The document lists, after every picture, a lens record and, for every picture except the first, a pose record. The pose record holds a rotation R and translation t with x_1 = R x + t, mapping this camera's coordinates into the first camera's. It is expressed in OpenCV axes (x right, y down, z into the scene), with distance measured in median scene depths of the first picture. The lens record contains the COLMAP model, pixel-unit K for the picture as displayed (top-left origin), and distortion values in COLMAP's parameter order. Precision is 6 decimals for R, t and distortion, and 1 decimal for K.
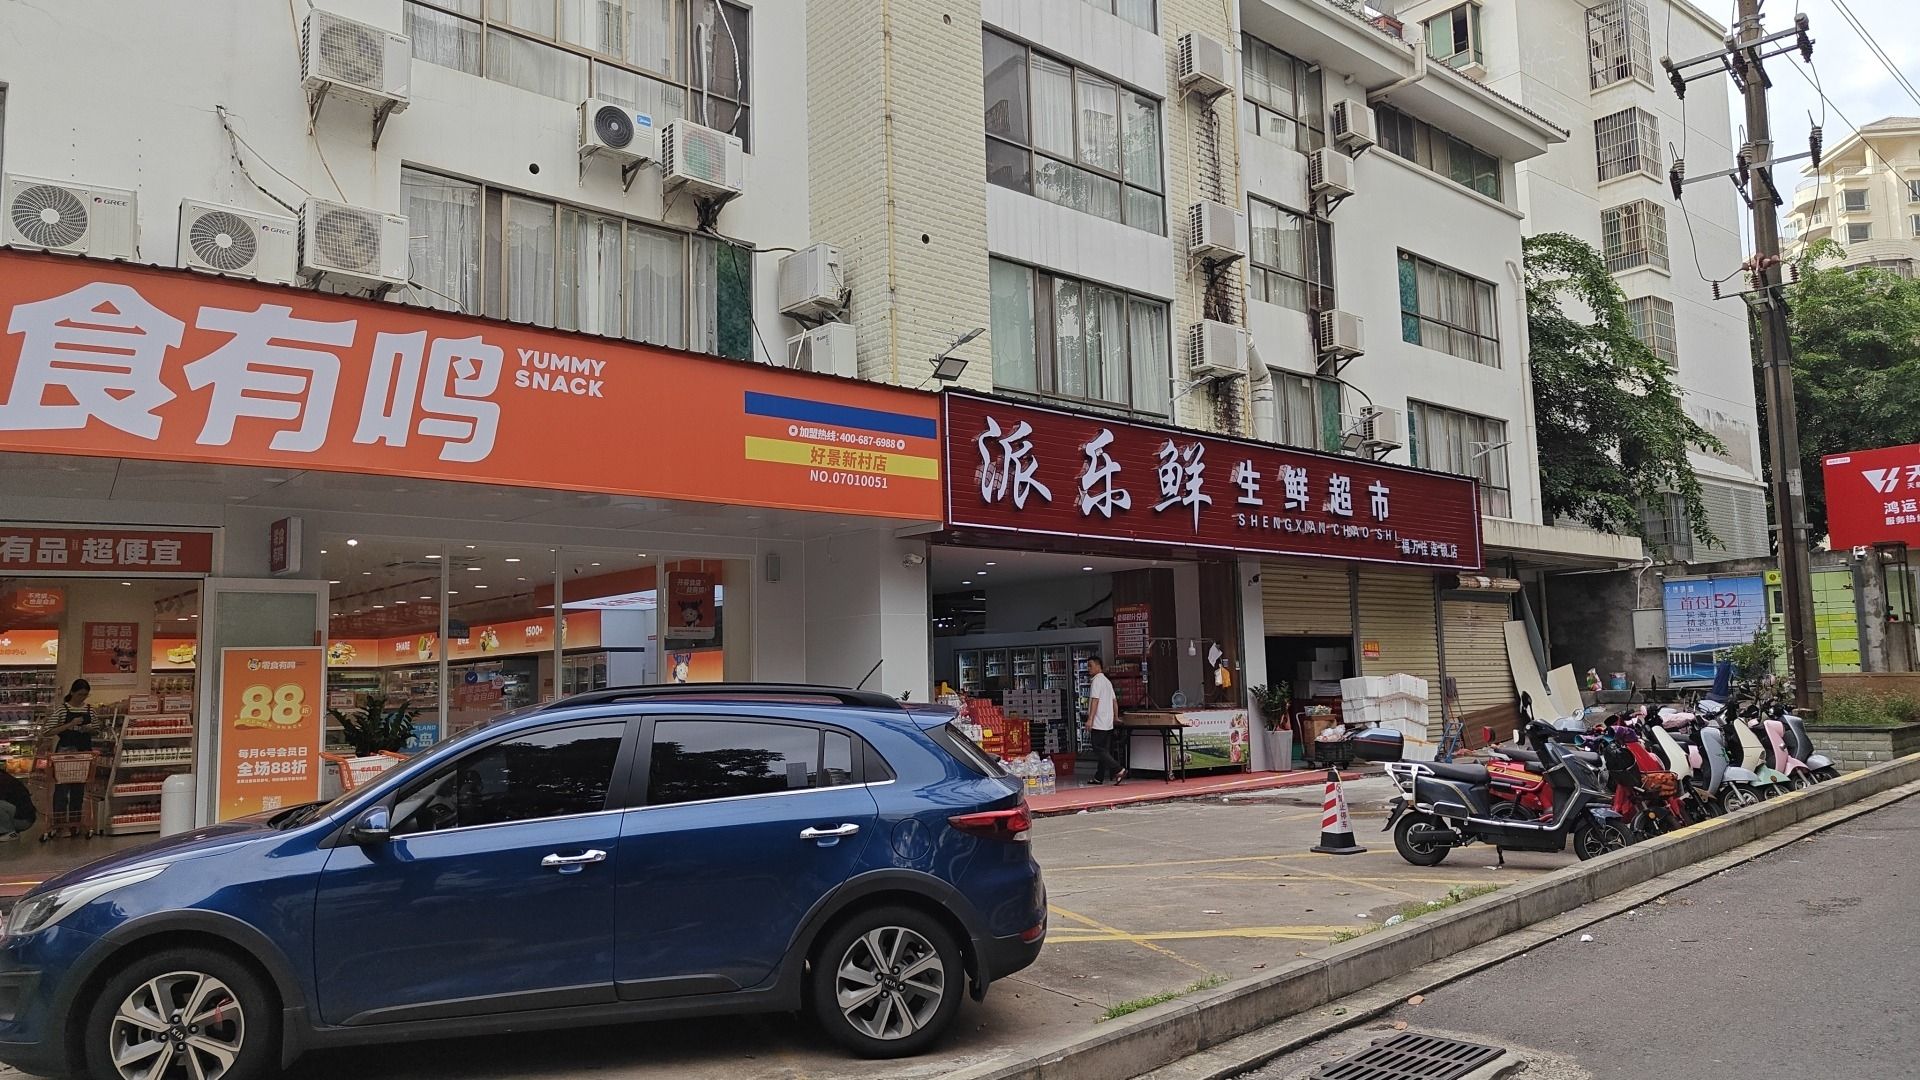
lens RADIAL K [[1309.6, 0, 960.0], [0, 1309.6, 540.0], [0, 0, 1]] dist [0.053261, -0.066218]
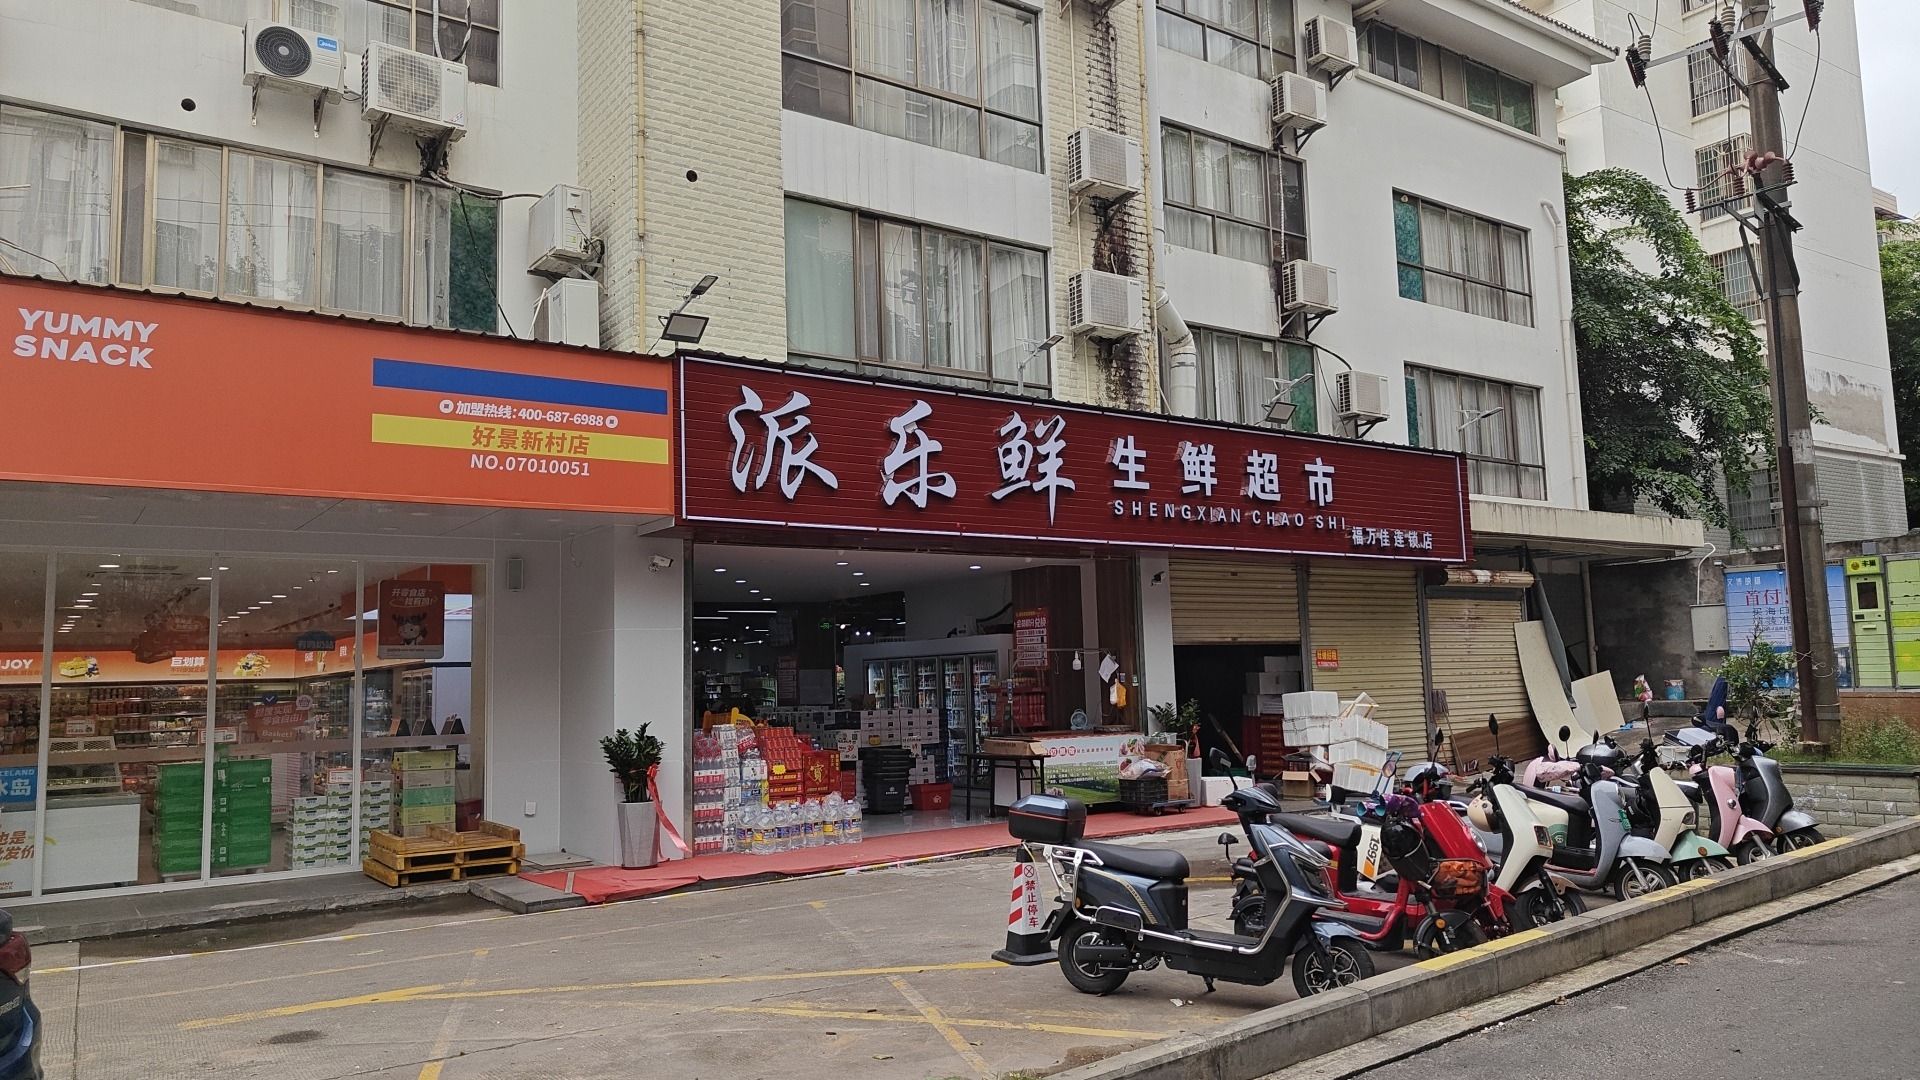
lens RADIAL K [[1309.6, 0, 960.0], [0, 1309.6, 540.0], [0, 0, 1]] dist [0.053261, -0.066218]
pose [[0.994544, -0.014305, -0.103328, 0.193701], [0.014805, 0.999882, 0.004073, 0.000325], [0.103257, -0.005581, 0.994639, 0.159462]]
